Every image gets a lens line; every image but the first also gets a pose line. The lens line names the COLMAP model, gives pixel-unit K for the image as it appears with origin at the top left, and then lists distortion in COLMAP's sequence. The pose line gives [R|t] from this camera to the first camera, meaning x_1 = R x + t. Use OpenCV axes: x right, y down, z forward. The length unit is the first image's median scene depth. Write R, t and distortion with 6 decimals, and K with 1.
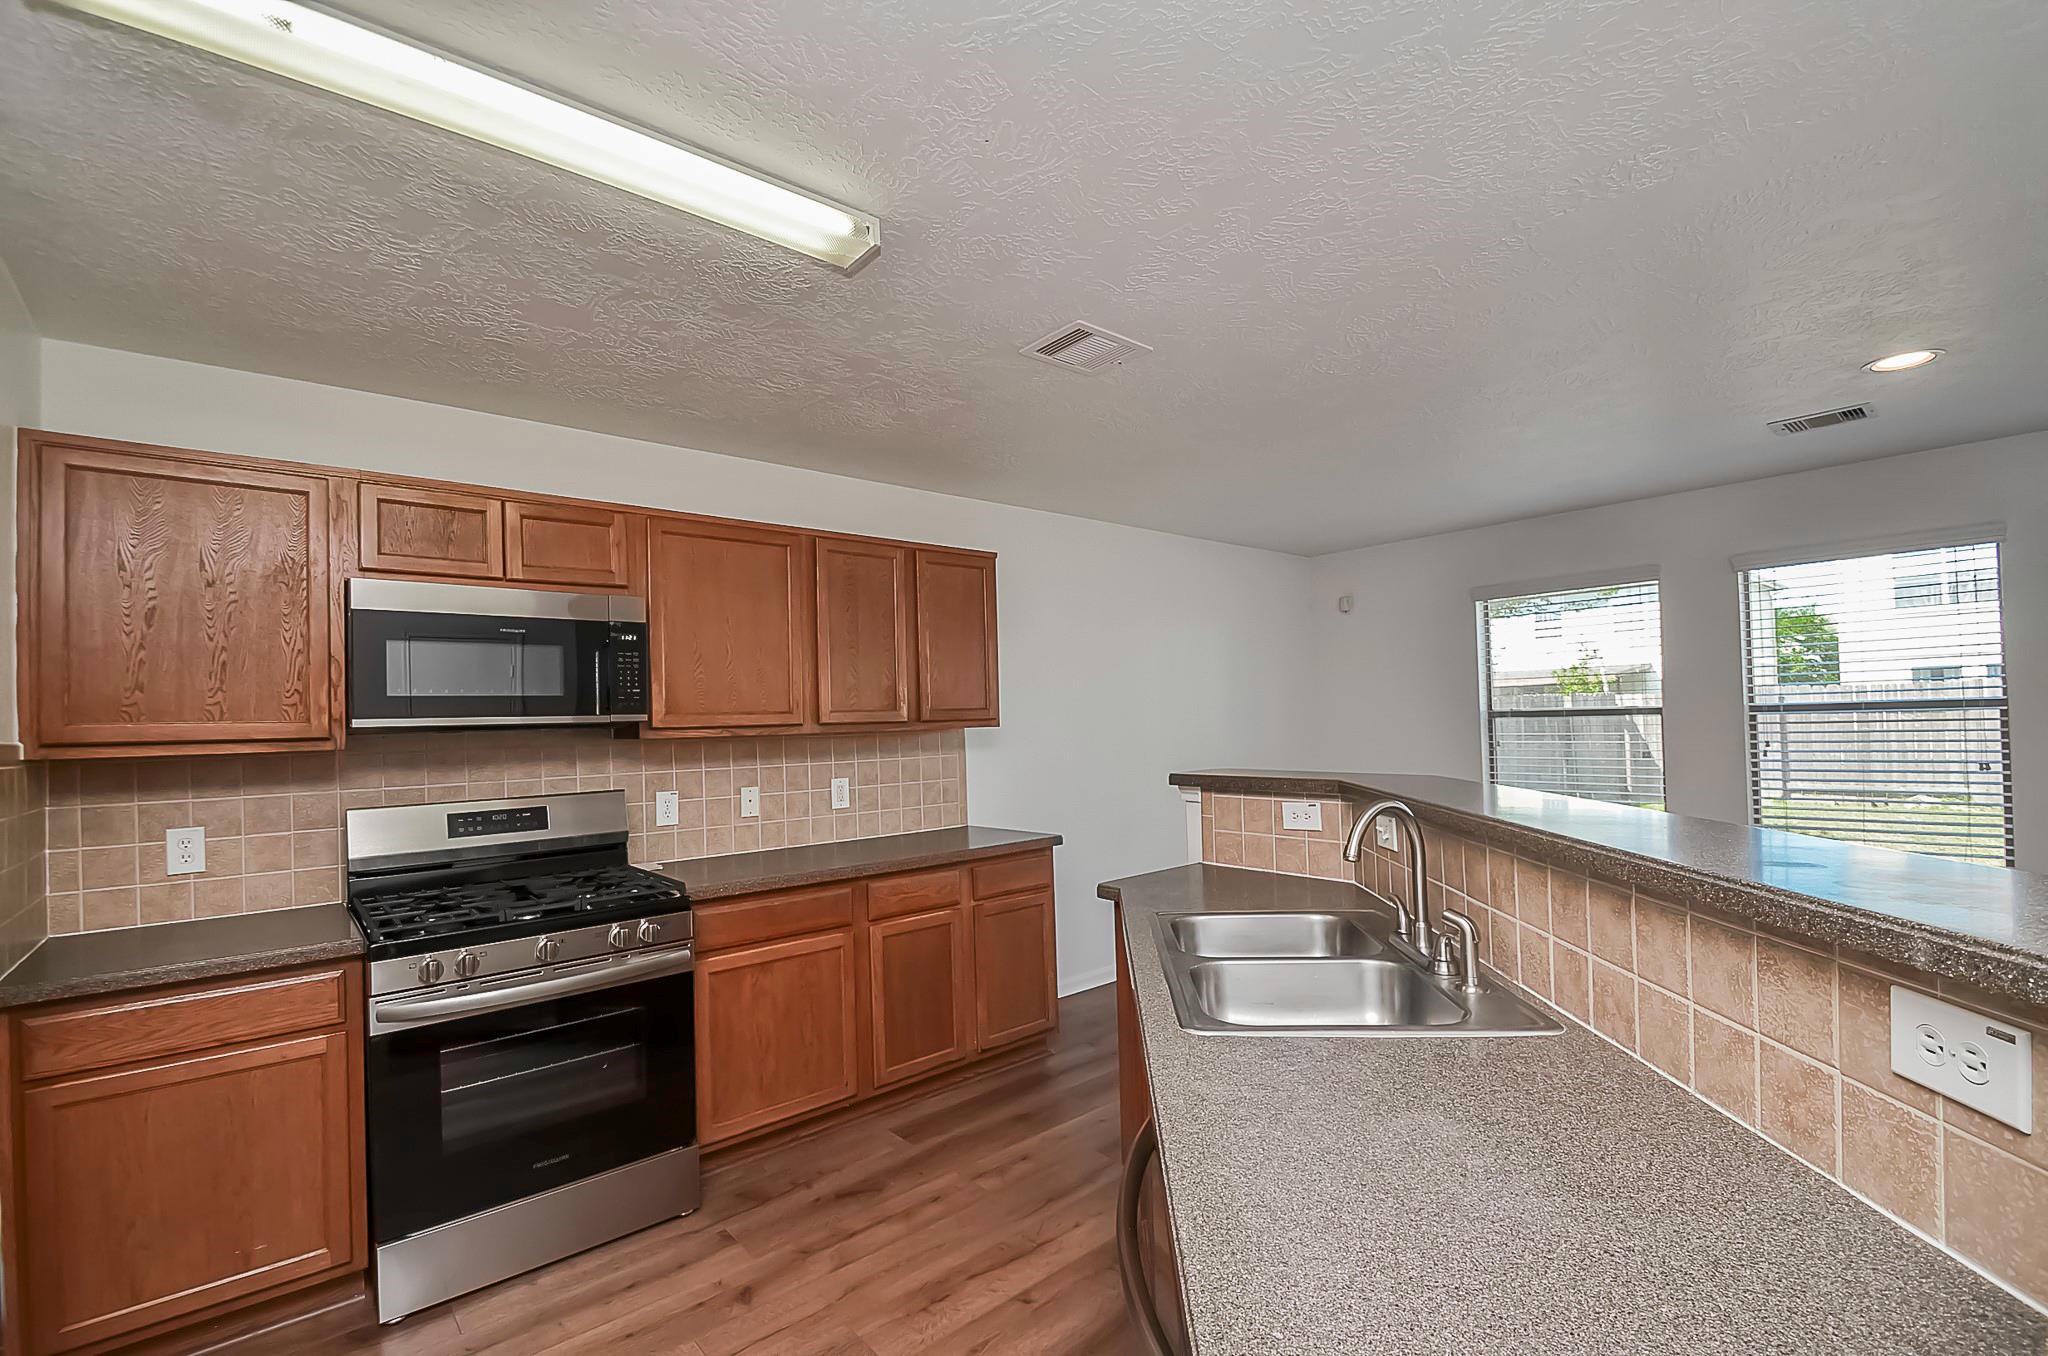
lens RADIAL K [[885.2, 0, 1012.0], [0, 885.2, 703.3], [0, 0, 1]] dist [0.009836, -0.013827]
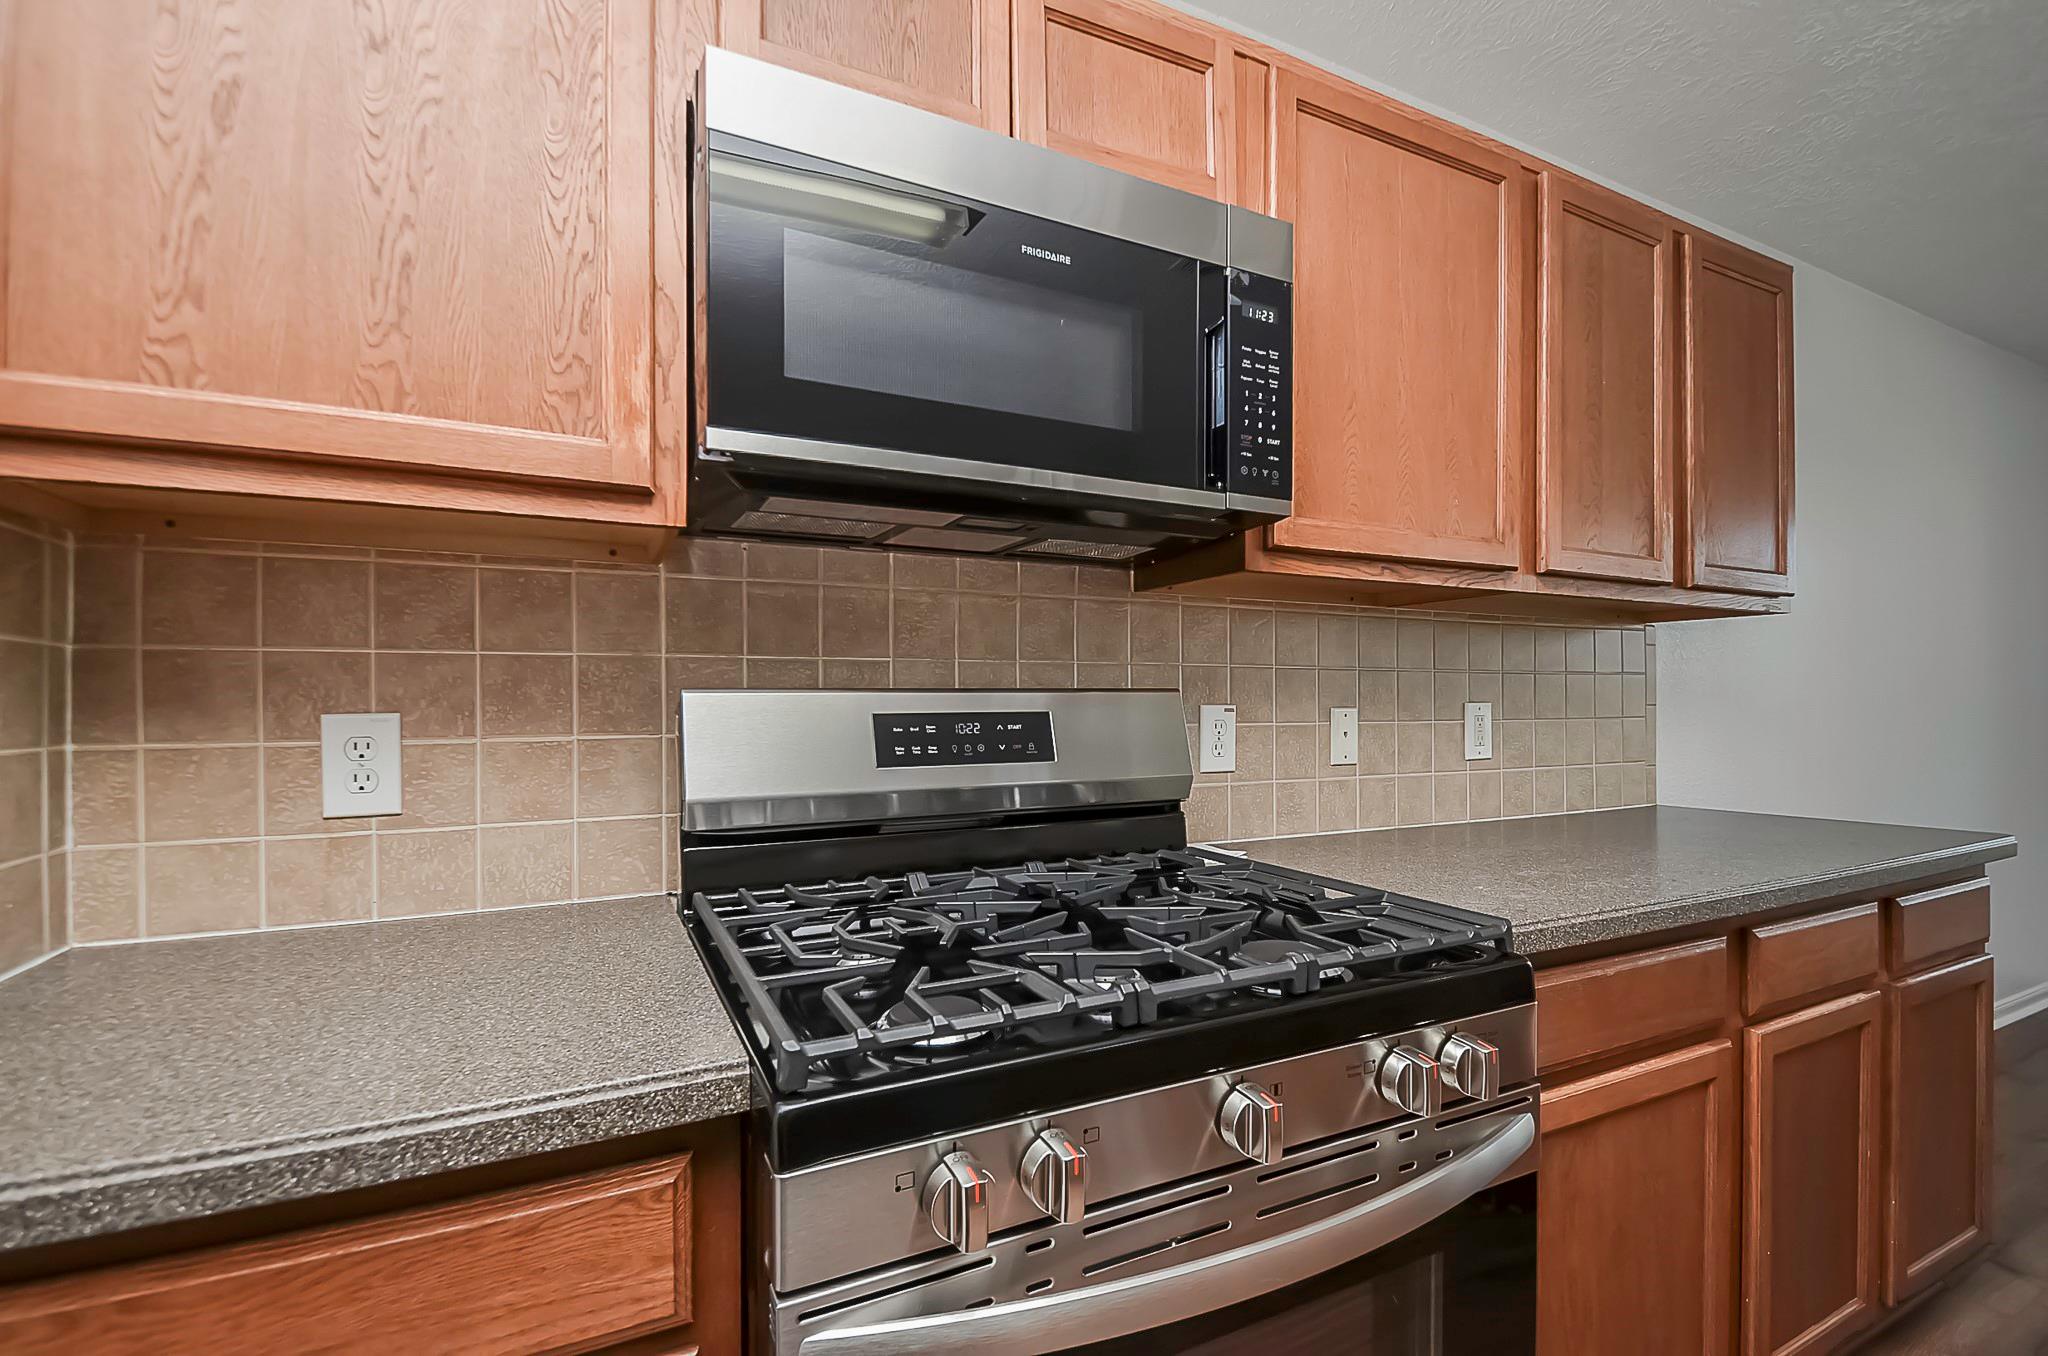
lens RADIAL K [[881.5, 0, 1018.7], [0, 881.5, 700.2], [0, 0, 1]] dist [0.011032, -0.009936]
pose [[0.970161, 0.021899, -0.241472, -0.498654], [-0.018042, 0.999672, 0.018175, 0.118182], [0.241791, -0.013276, 0.970237, 0.636957]]
